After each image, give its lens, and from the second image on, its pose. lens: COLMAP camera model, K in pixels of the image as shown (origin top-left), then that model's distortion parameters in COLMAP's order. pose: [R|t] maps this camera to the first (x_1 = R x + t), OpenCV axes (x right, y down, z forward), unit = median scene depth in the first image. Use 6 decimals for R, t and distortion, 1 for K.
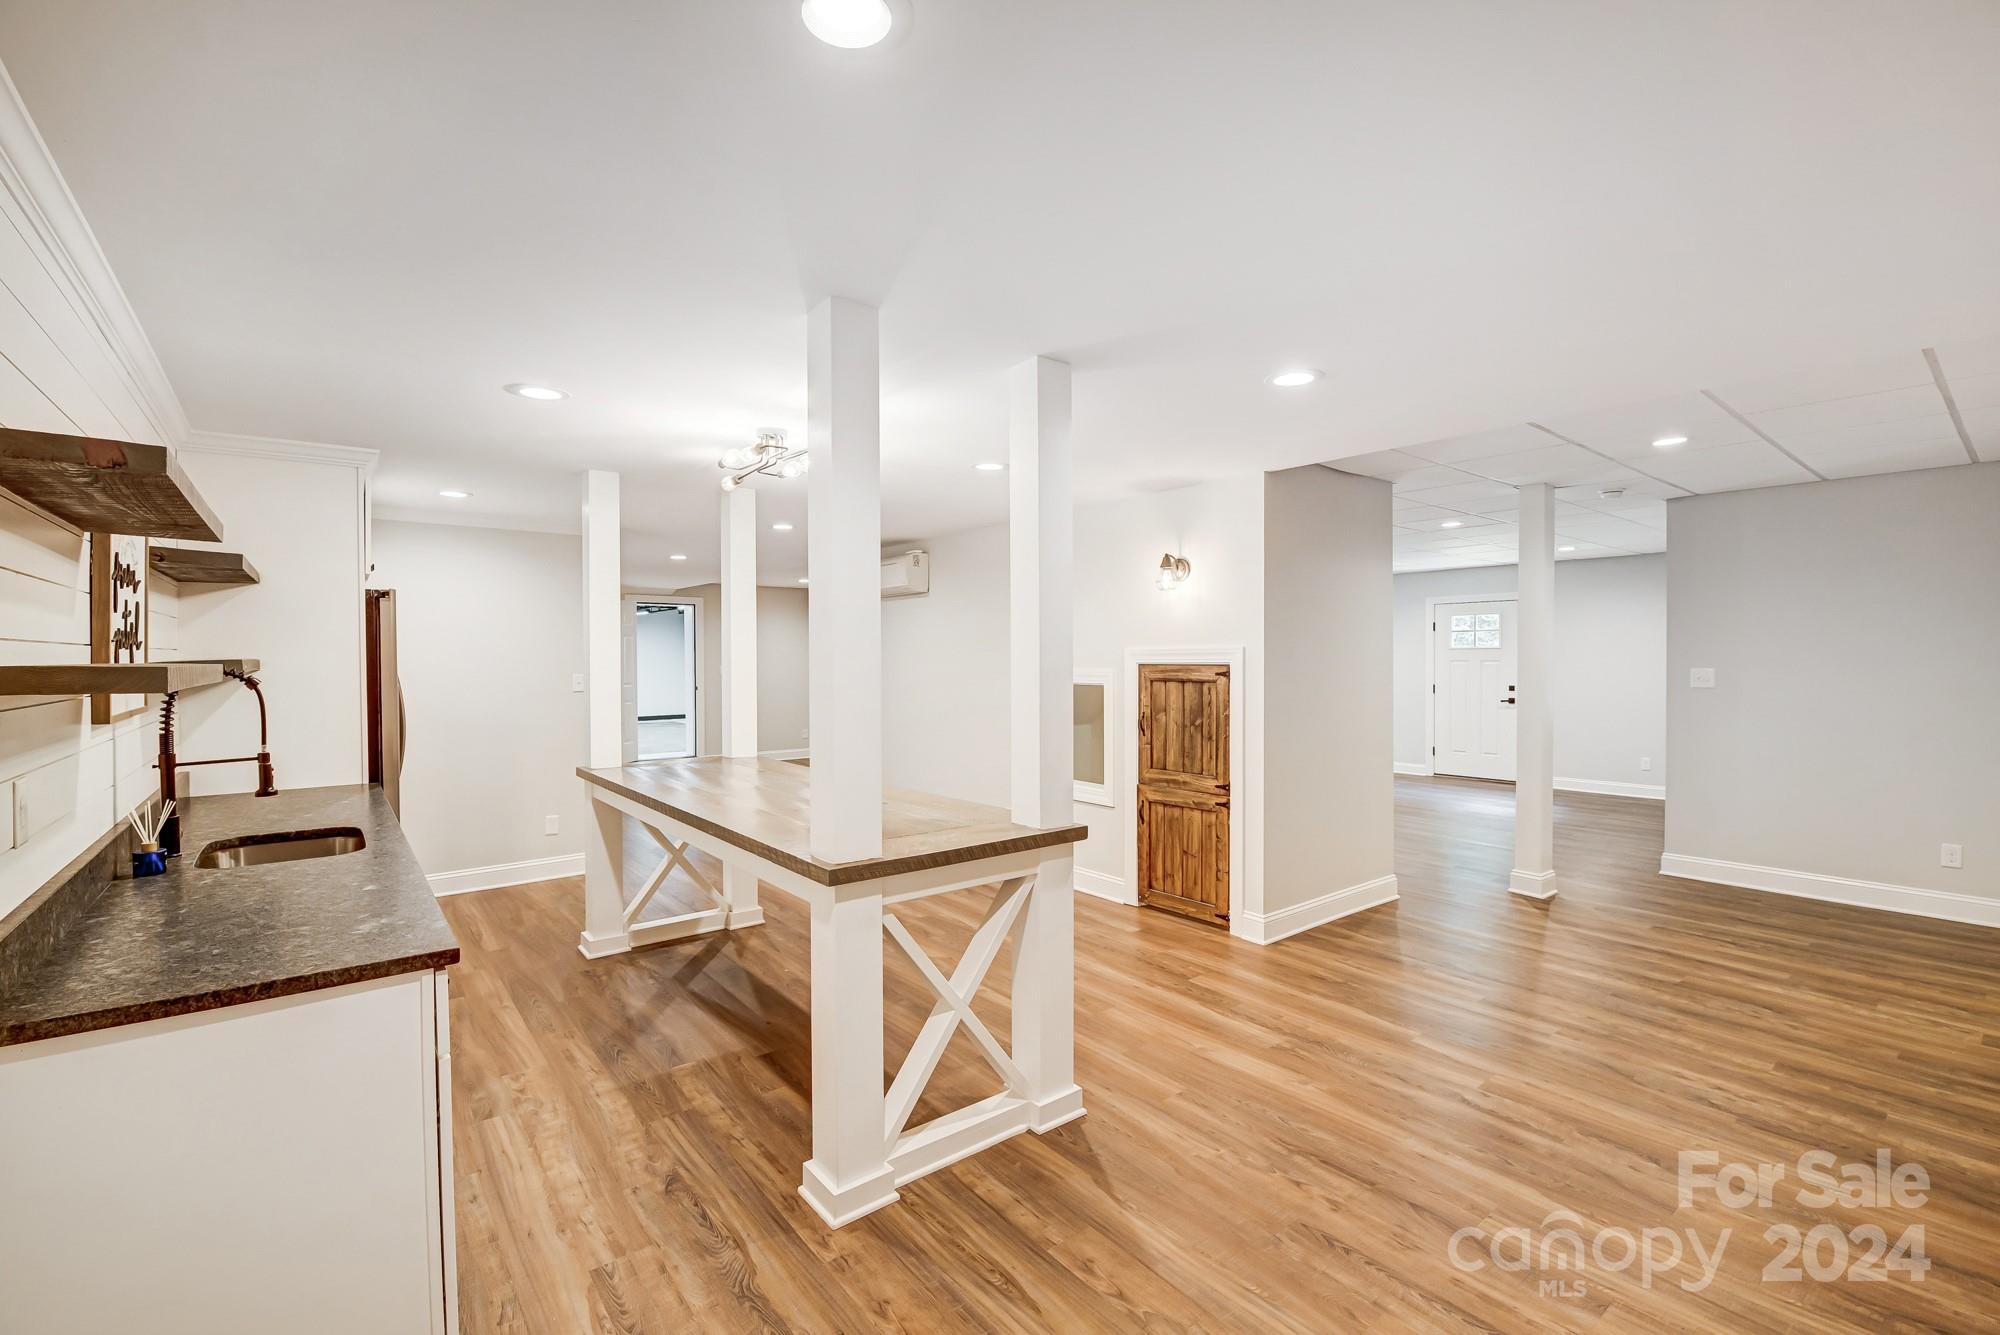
lens RADIAL K [[866.3, 0, 993.6], [0, 866.3, 663.5], [0, 0, 1]] dist [-0.007279, -0.007044]
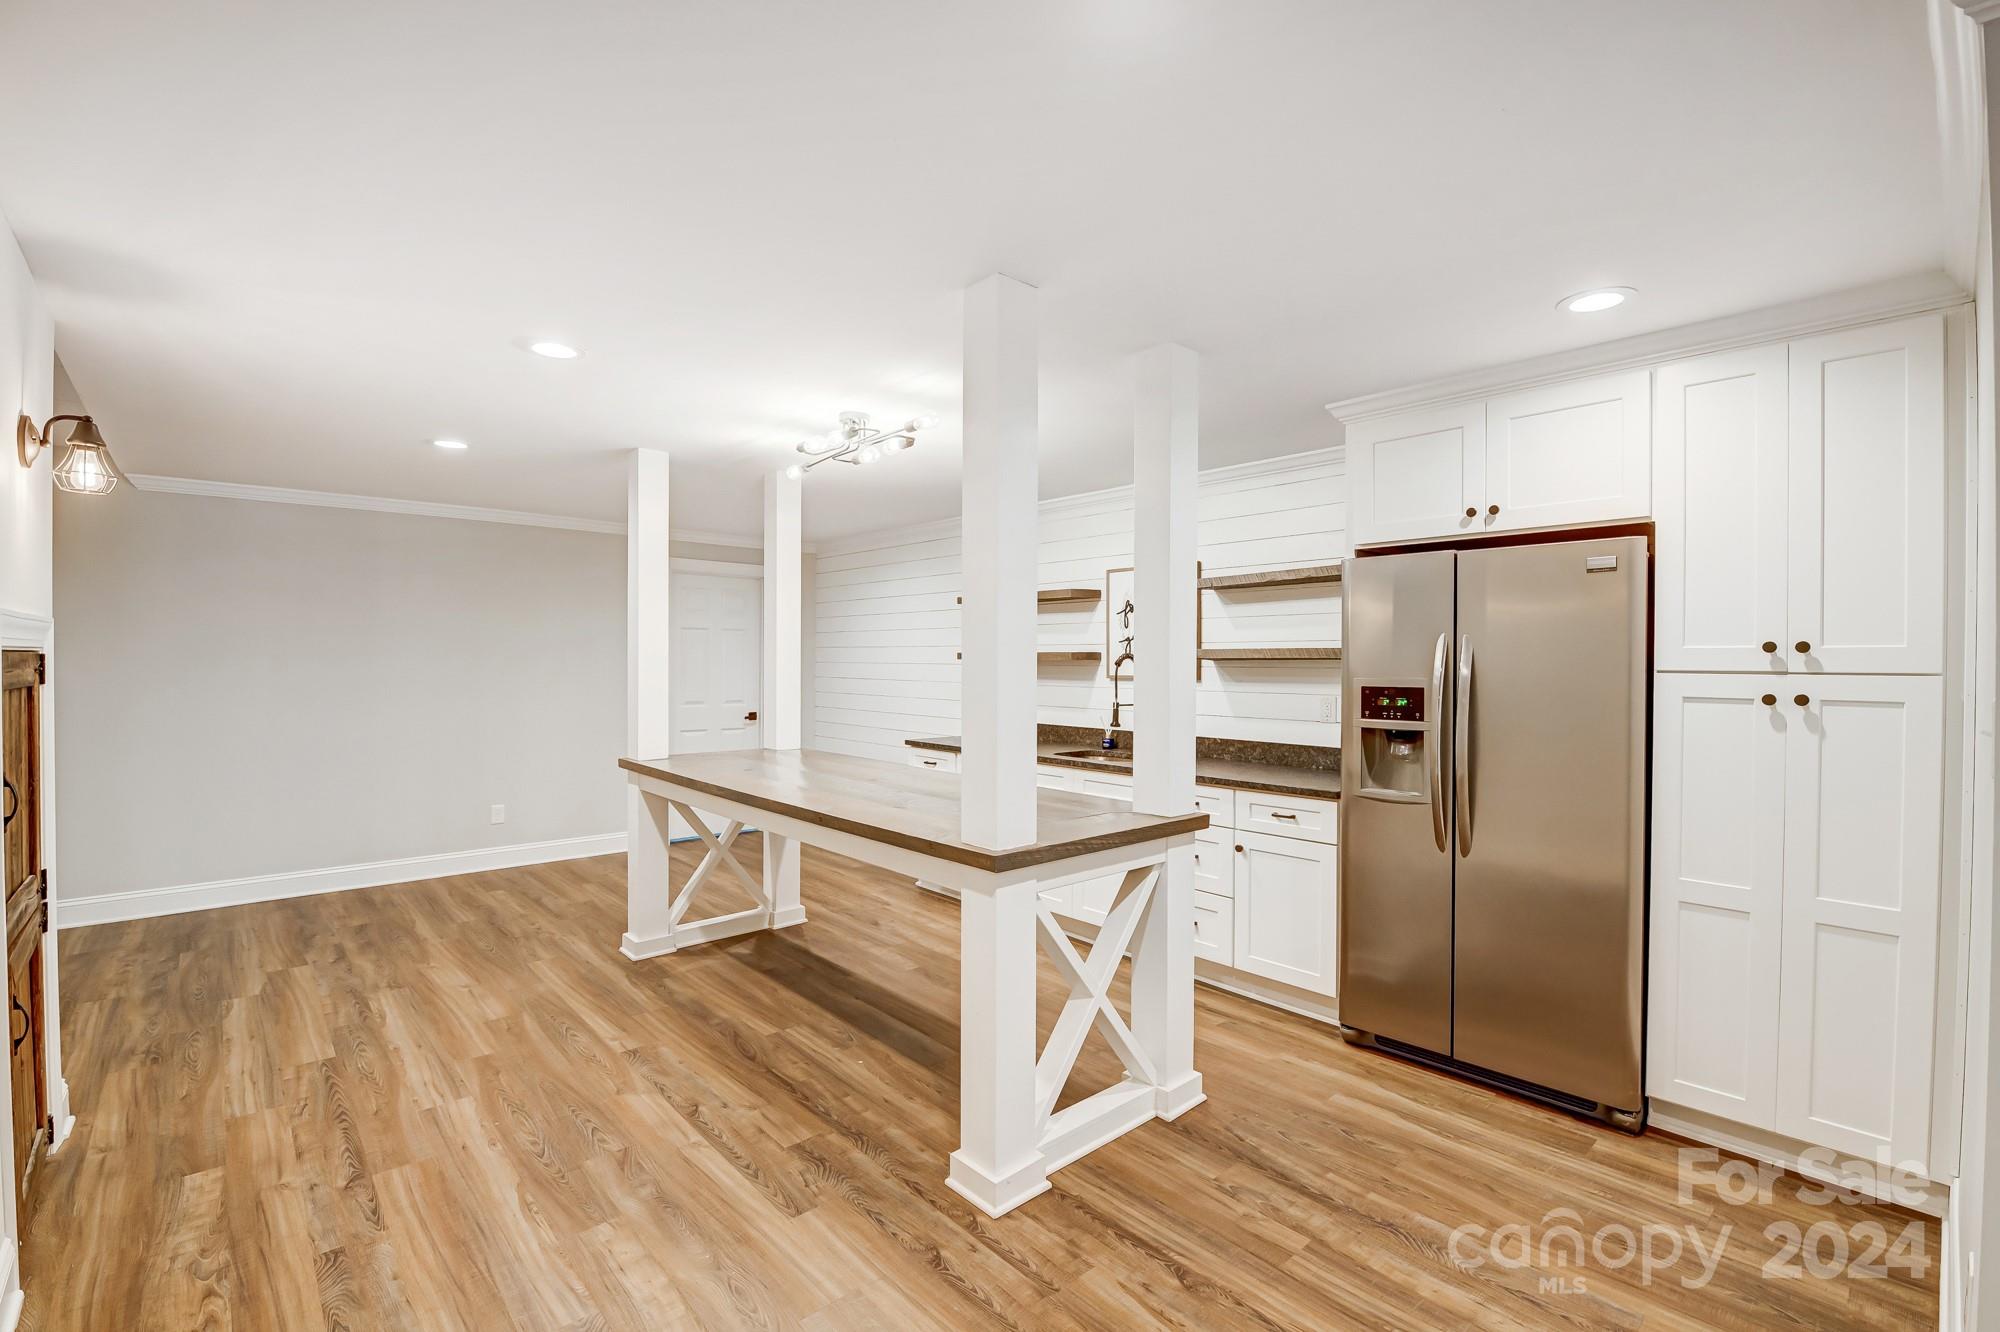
lens RADIAL K [[866.3, 0, 1001.3], [0, 866.3, 669.4], [0, 0, 1]] dist [-0.007279, -0.007044]
pose [[-0.997570, 0.003956, -0.069564, -0.266866], [0.002522, 0.999783, 0.020695, 0.002154], [0.069631, 0.020469, -0.997363, 1.493345]]
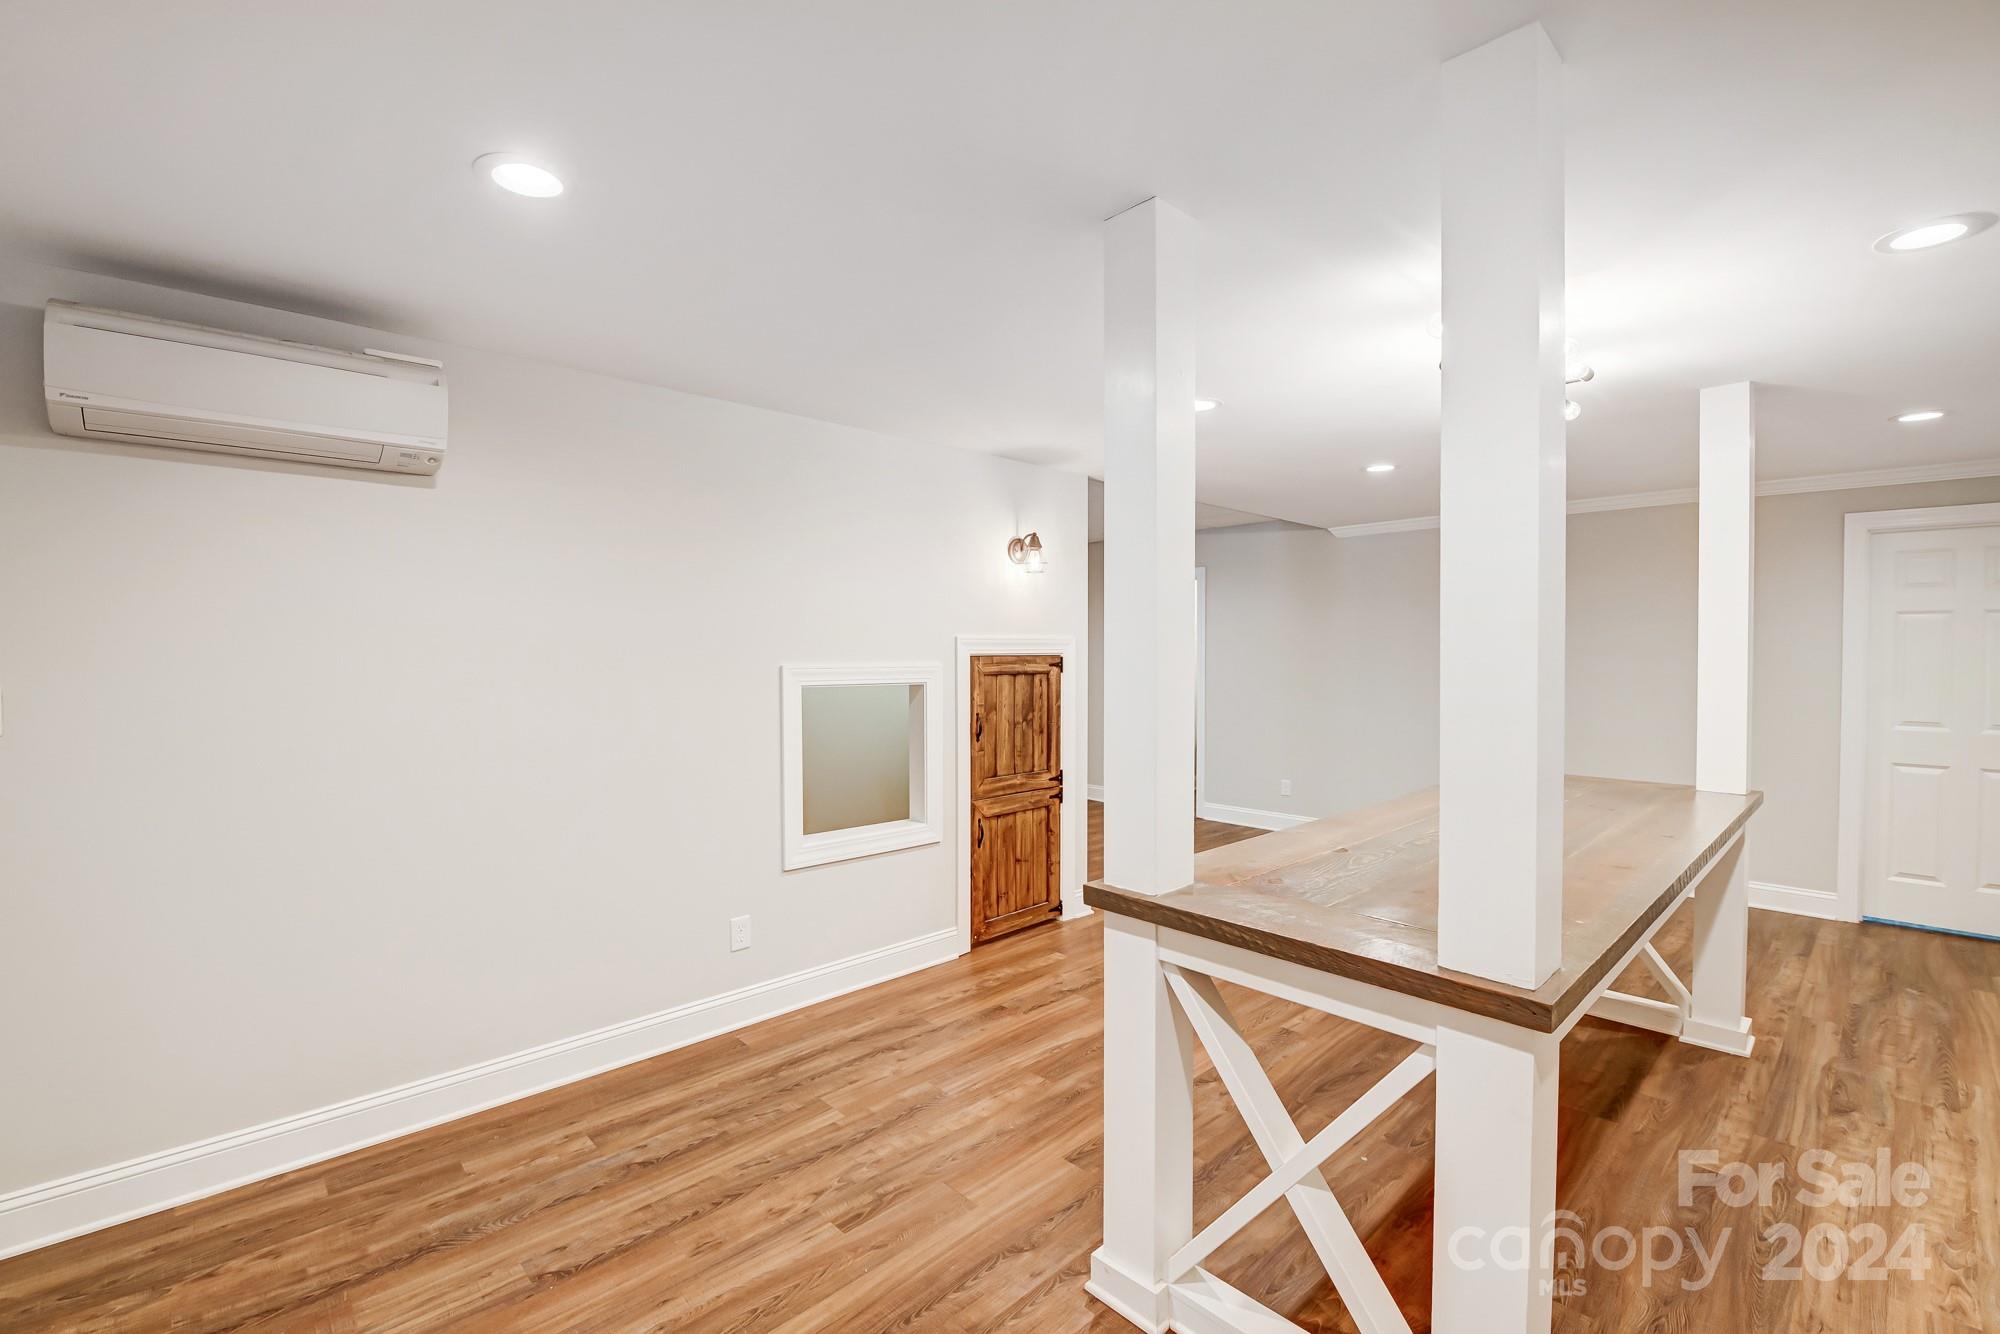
lens RADIAL K [[866.3, 0, 1005.4], [0, 866.3, 663.7], [0, 0, 1]] dist [-0.007279, -0.007044]
pose [[-0.098851, -0.007501, 0.995074, -0.695104], [0.009962, 0.999914, 0.008527, 0.001871], [-0.995052, 0.010756, -0.098768, 1.118200]]
